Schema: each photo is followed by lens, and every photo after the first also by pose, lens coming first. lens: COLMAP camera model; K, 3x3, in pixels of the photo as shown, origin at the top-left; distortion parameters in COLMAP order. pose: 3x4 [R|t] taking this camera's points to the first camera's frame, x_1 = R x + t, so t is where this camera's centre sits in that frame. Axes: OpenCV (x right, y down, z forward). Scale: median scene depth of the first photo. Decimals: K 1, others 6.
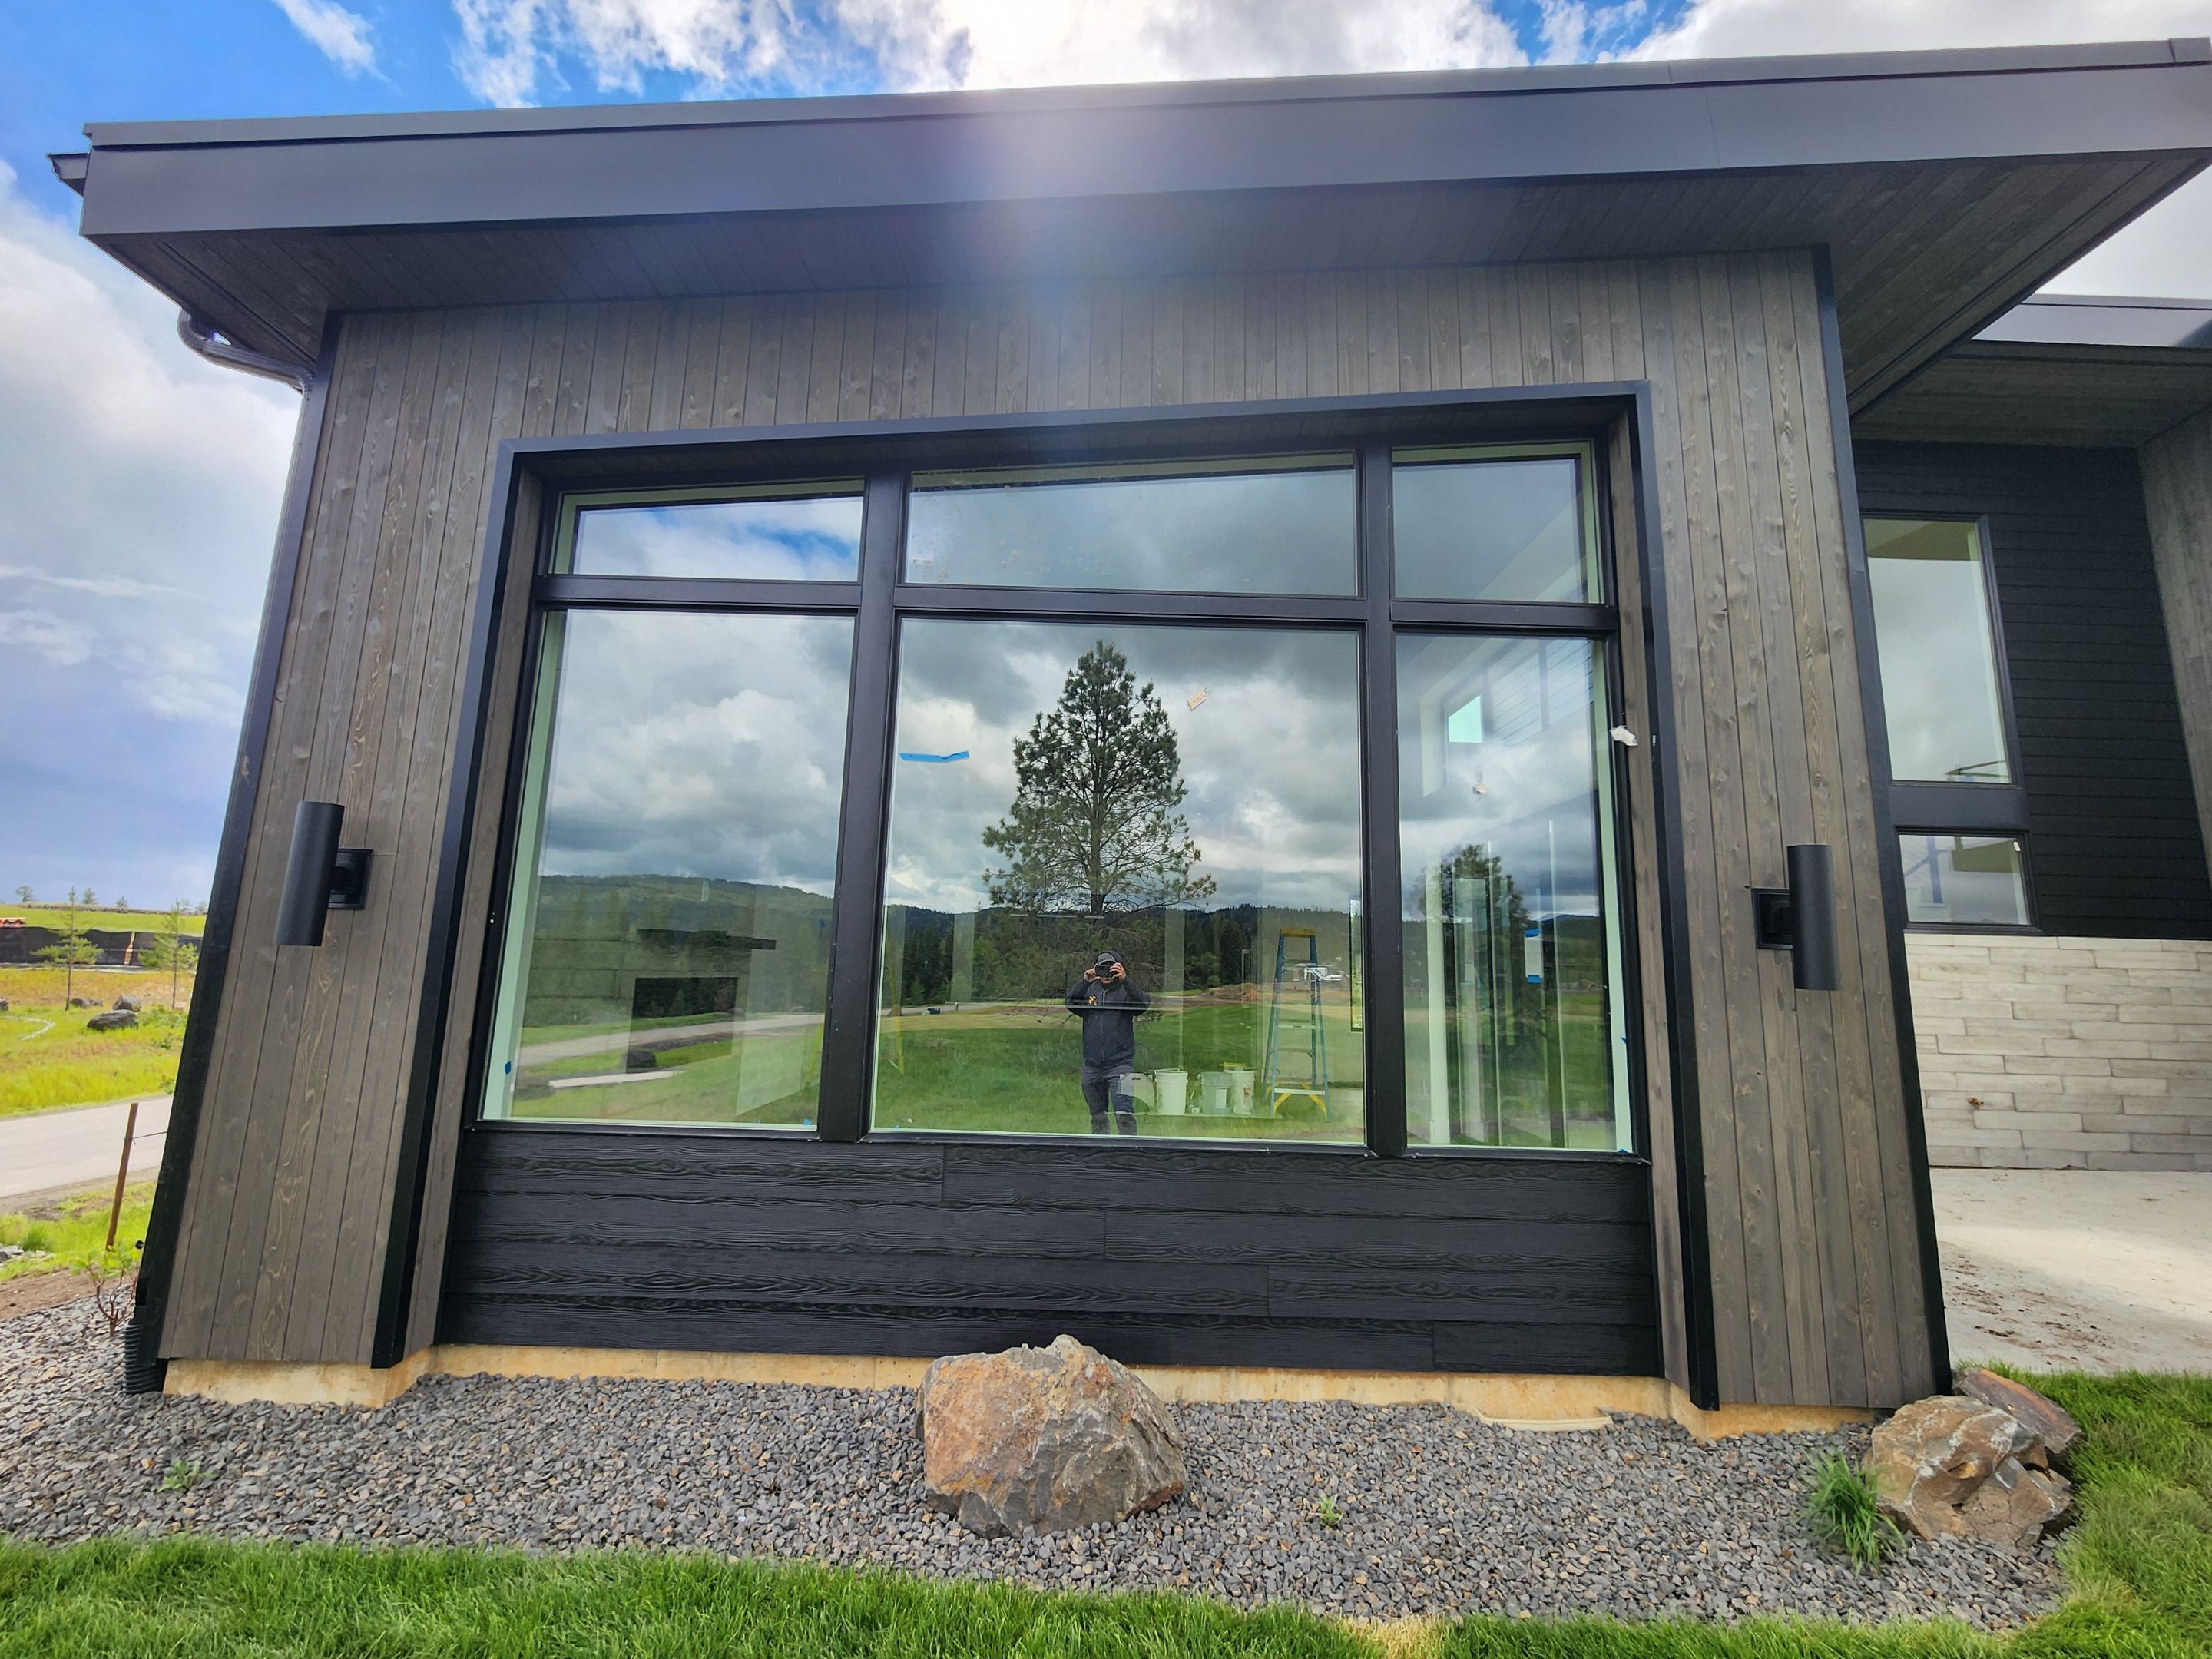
lens RADIAL K [[898.4, 0, 1118.6], [0, 898.4, 826.7], [0, 0, 1]] dist [-0.000645, 0.000591]
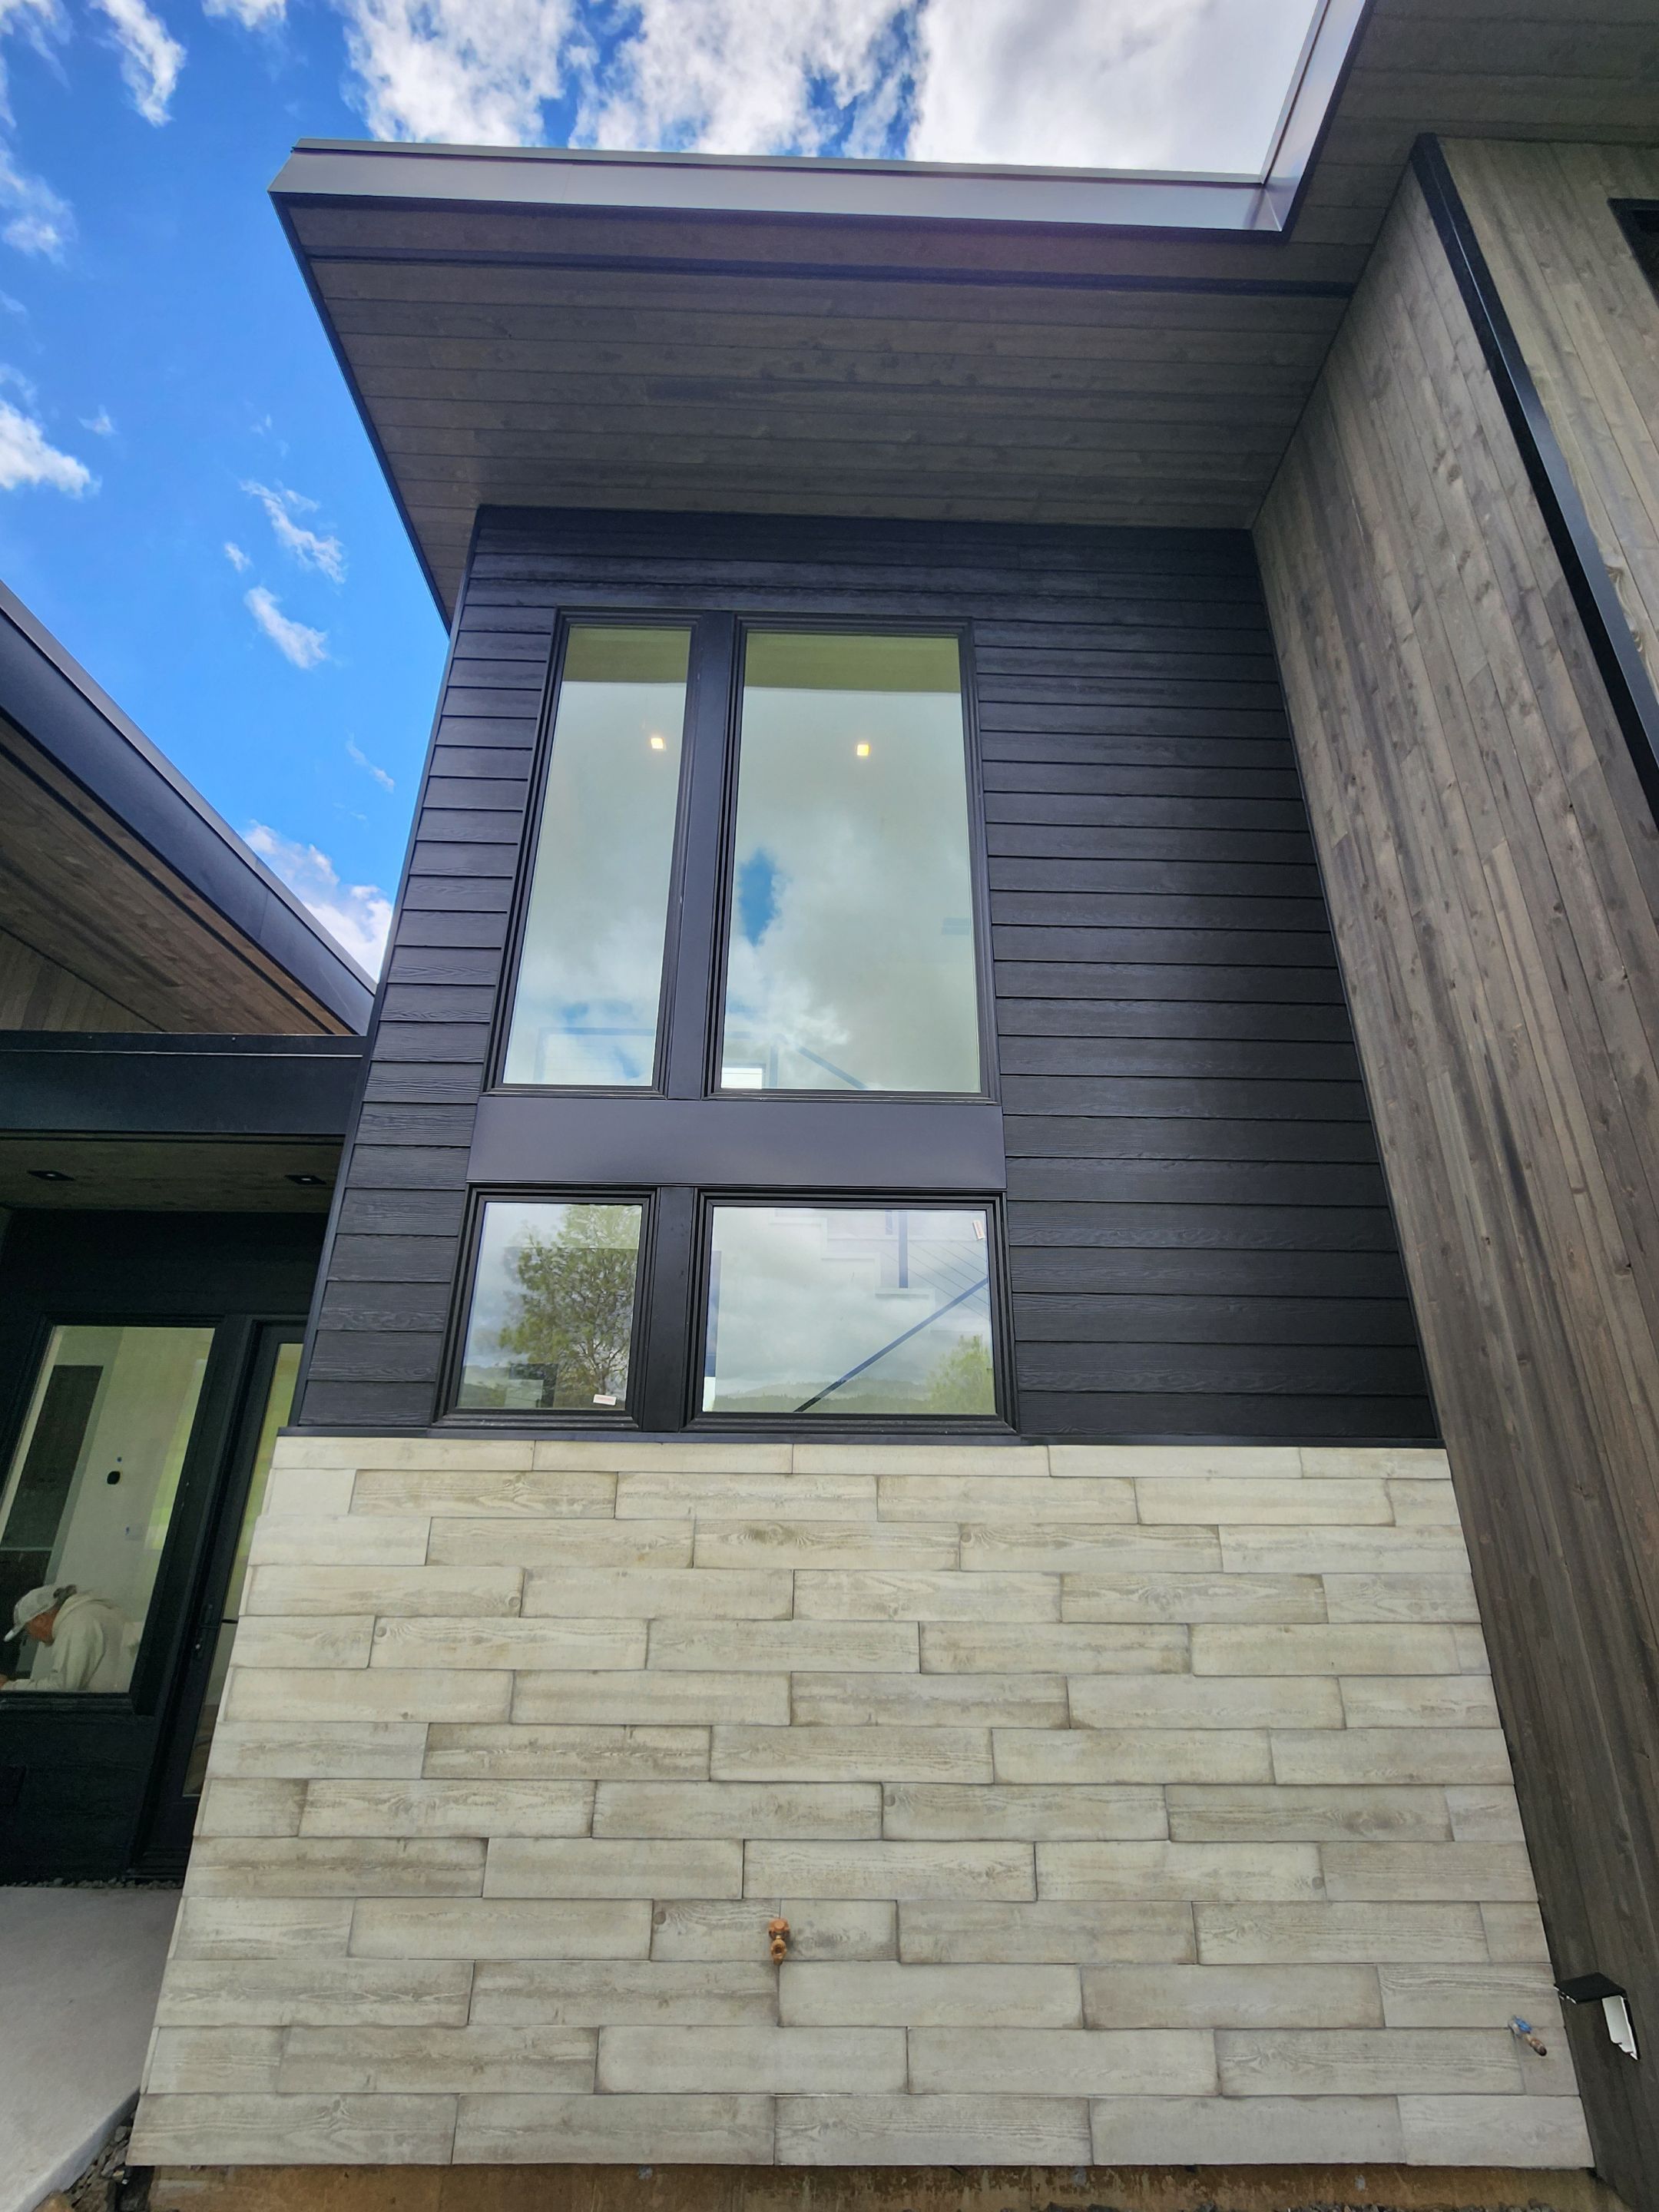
lens RADIAL K [[921.3, 0, 834.0], [0, 921.3, 1108.8], [0, 0, 1]] dist [-0.003371, 0.003657]
pose [[0.999804, -0.014700, 0.013234, 0.962685], [0.016995, 0.980757, -0.194490, 0.052418], [-0.010120, 0.194677, 0.980815, 0.566556]]
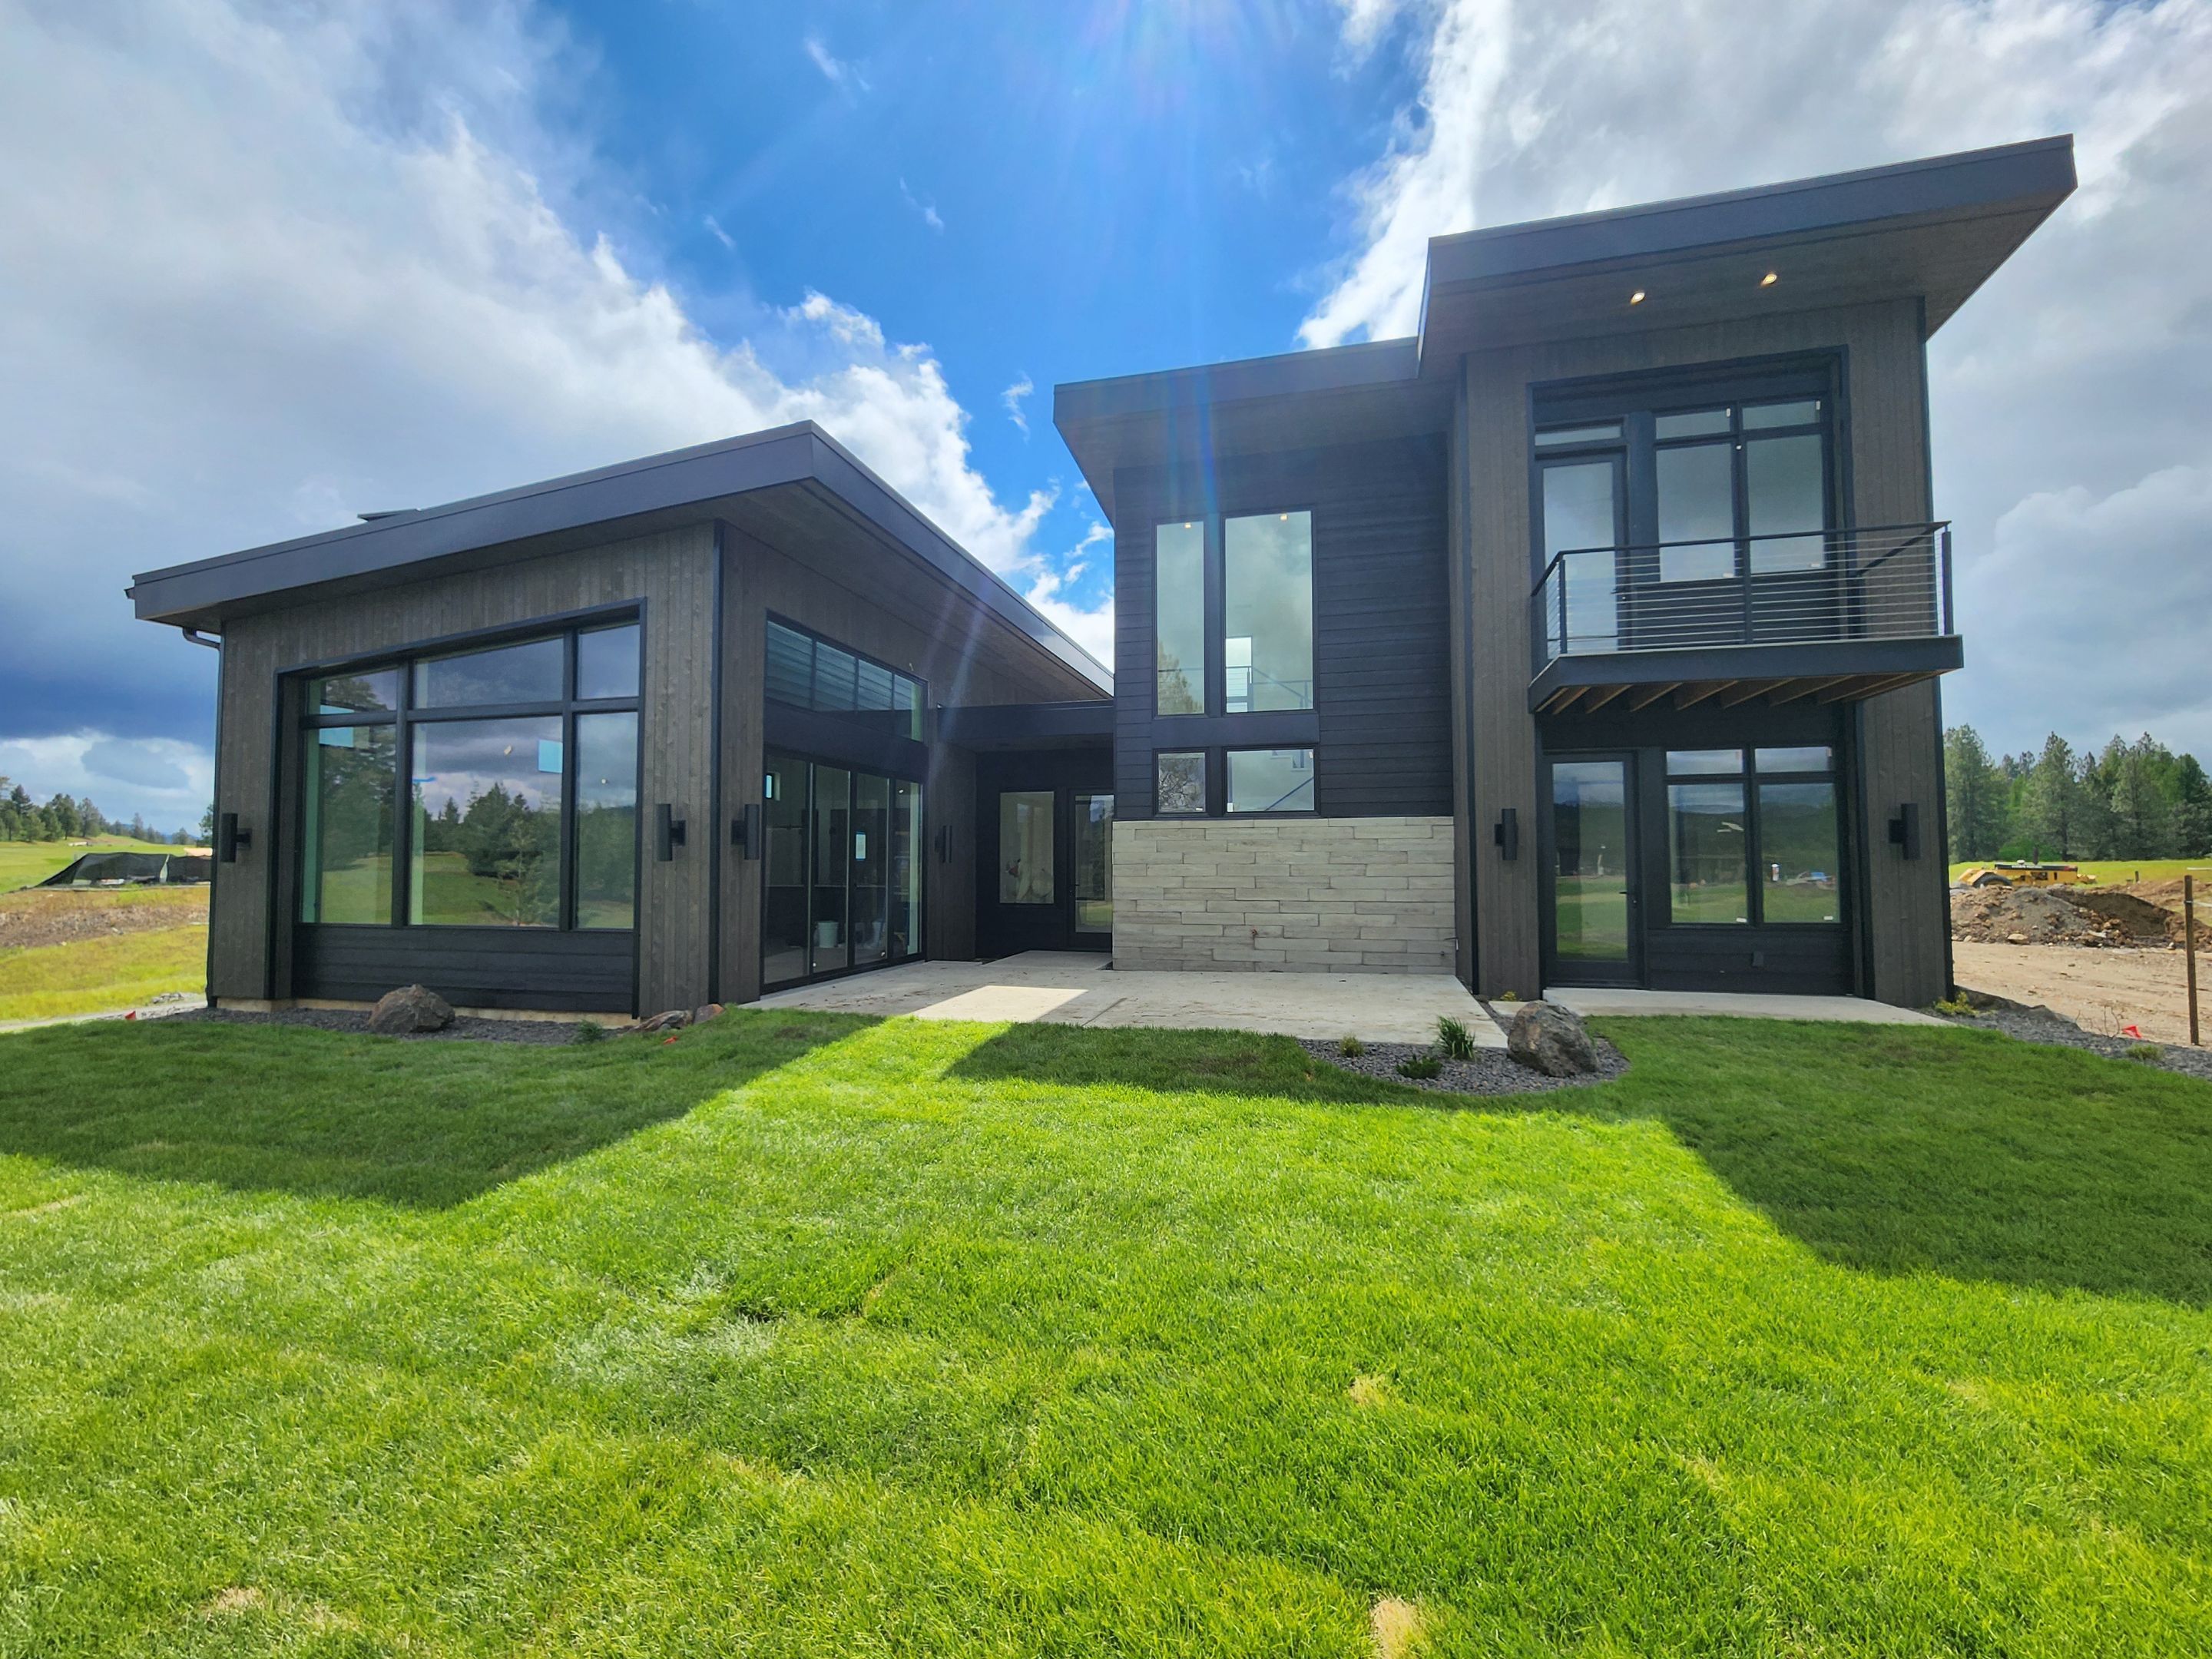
lens RADIAL K [[921.3, 0, 1131.4], [0, 921.3, 818.3], [0, 0, 1]] dist [-0.003371, 0.003657]
pose [[0.966529, -0.042416, -0.253025, 1.135021], [0.069265, 0.992757, 0.098163, -0.041742], [0.247029, -0.112403, 0.962467, -0.482274]]
